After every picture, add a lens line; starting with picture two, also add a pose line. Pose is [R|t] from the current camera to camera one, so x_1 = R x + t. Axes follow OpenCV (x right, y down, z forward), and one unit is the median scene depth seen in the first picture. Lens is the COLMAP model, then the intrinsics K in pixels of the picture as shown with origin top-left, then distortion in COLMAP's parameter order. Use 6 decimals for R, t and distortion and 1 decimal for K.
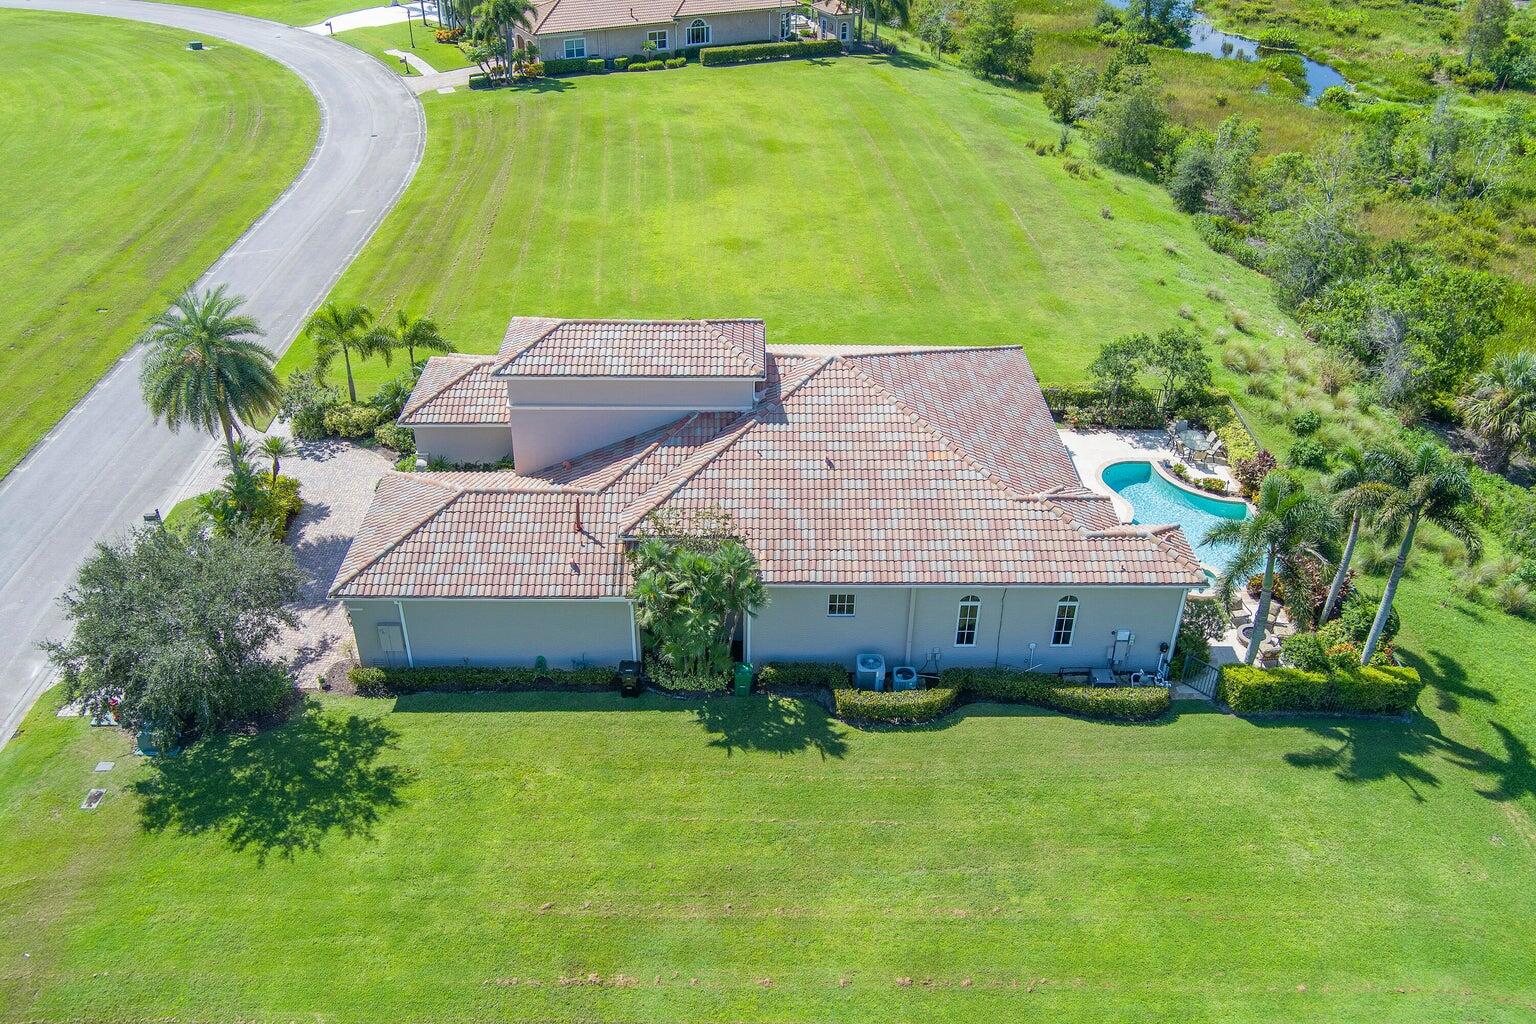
lens RADIAL K [[1248.9, 0, 768.0], [0, 1248.9, 512.0], [0, 0, 1]] dist [-0.083116, 0.043163]
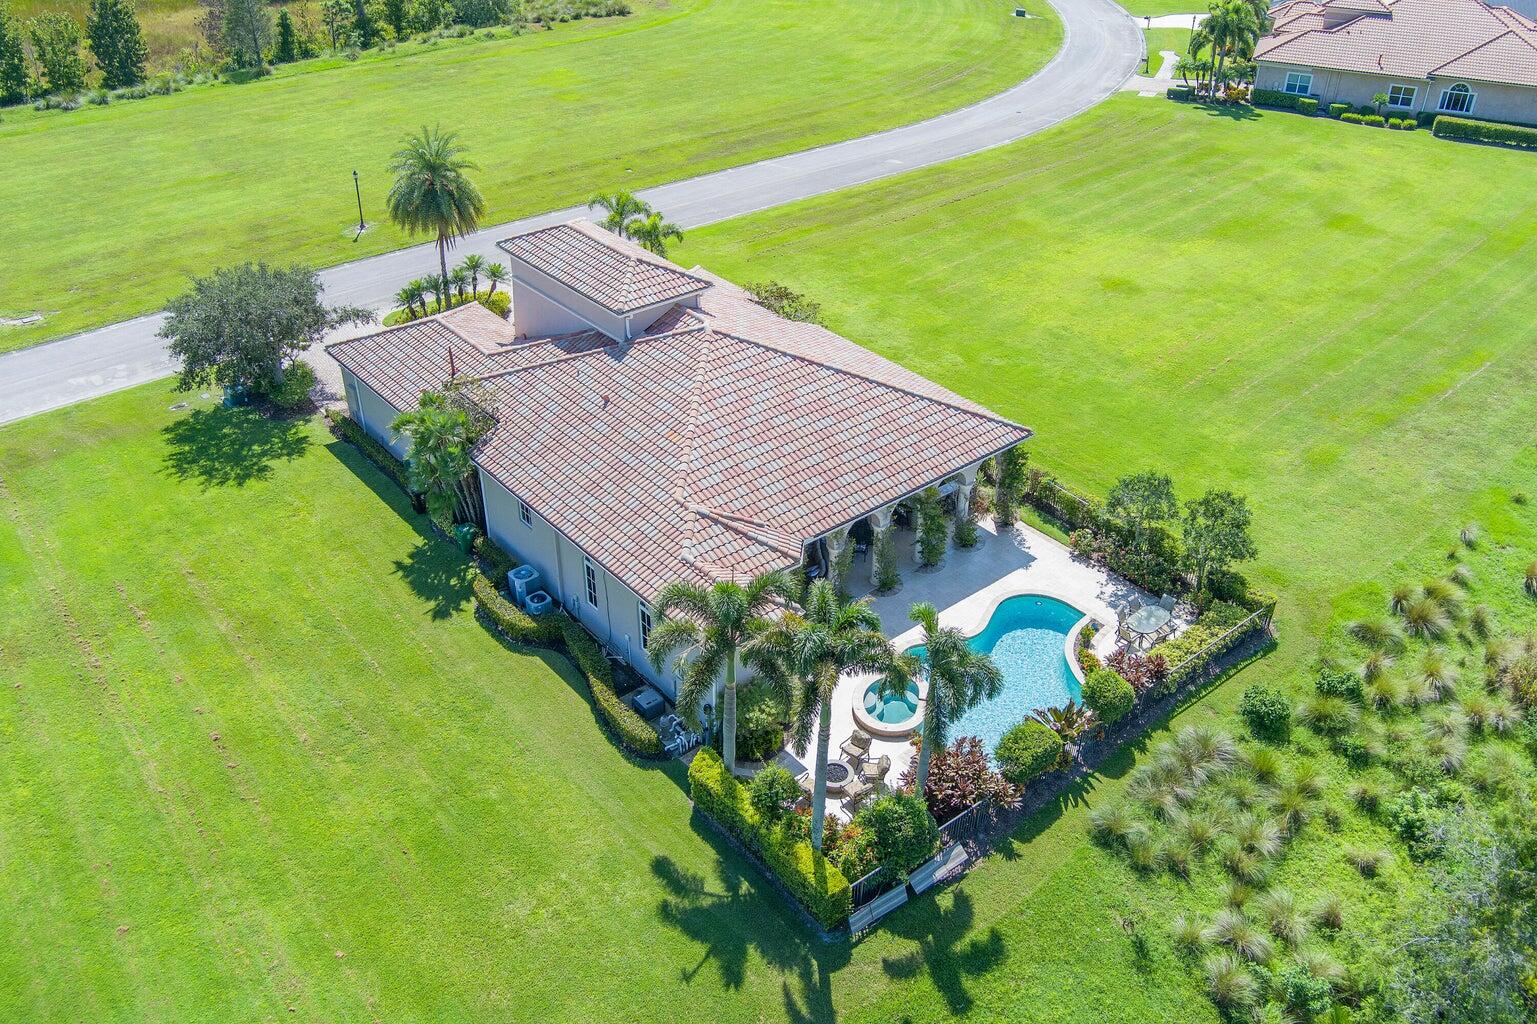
lens RADIAL K [[1249.7, 0, 768.5], [0, 1249.7, 512.0], [0, 0, 1]] dist [-0.083116, 0.043163]
pose [[0.631655, 0.415092, -0.654760, 0.911994], [-0.419120, 0.893357, 0.162023, -0.194854], [0.652189, 0.172080, 0.738267, 0.324603]]
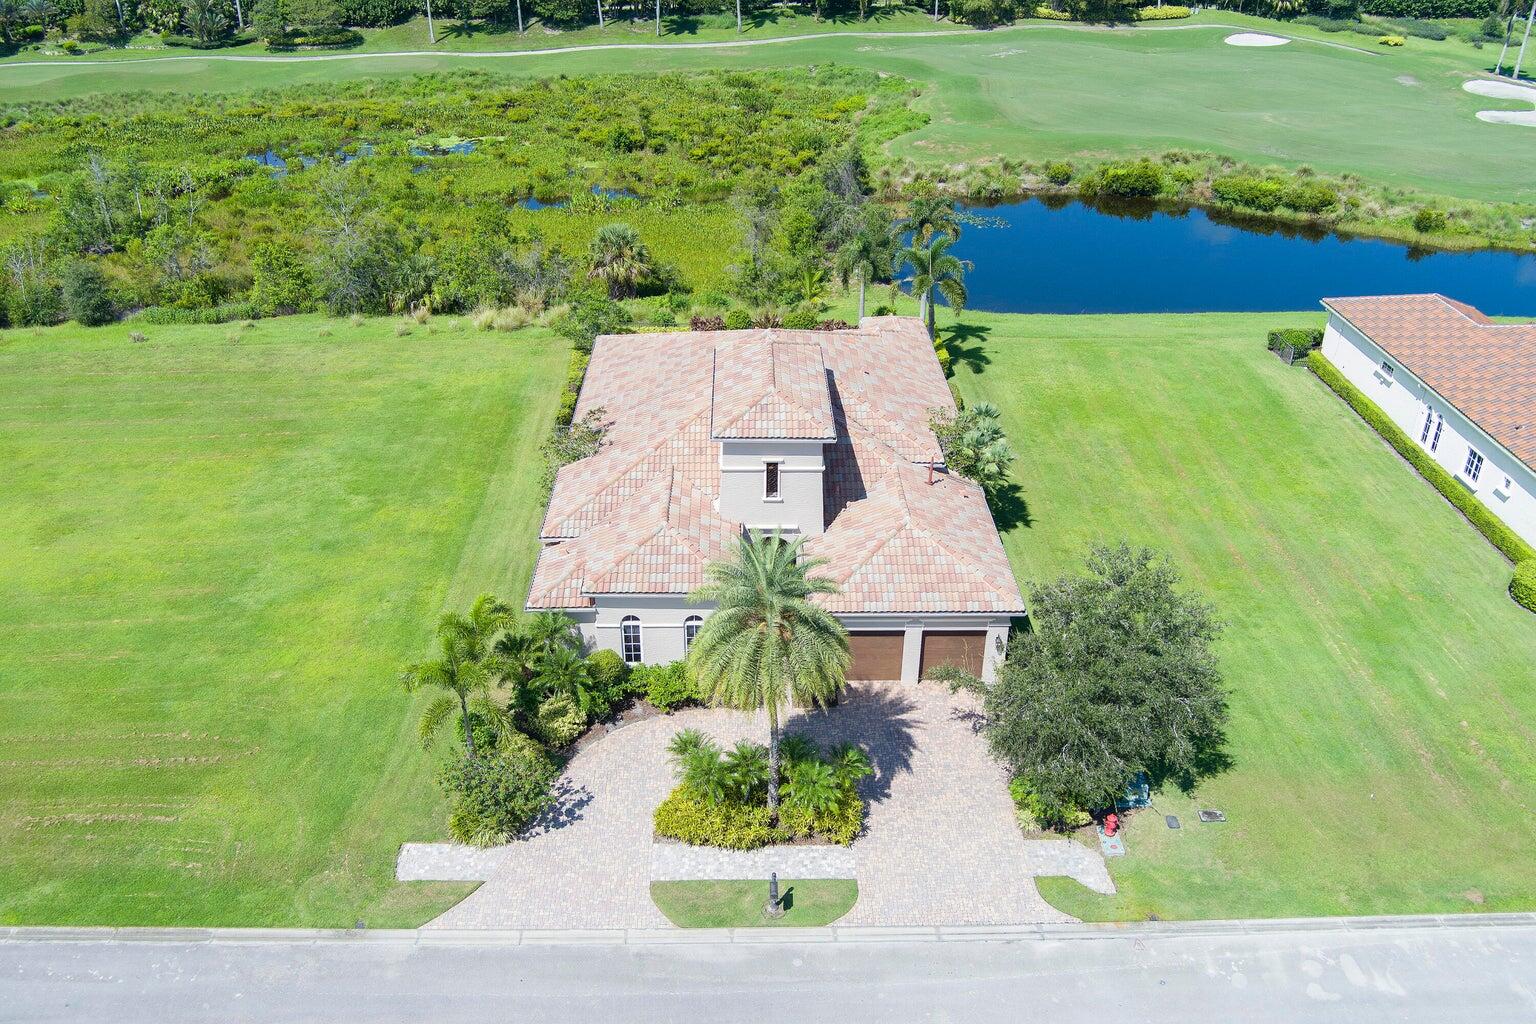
lens RADIAL K [[1248.9, 0, 768.0], [0, 1248.9, 512.0], [0, 0, 1]] dist [-0.083116, 0.043163]
pose [[-0.008931, -0.491080, 0.871069, -1.239204], [0.532095, 0.735205, 0.419940, -0.568287], [-0.846638, 0.467242, 0.254735, 0.844110]]
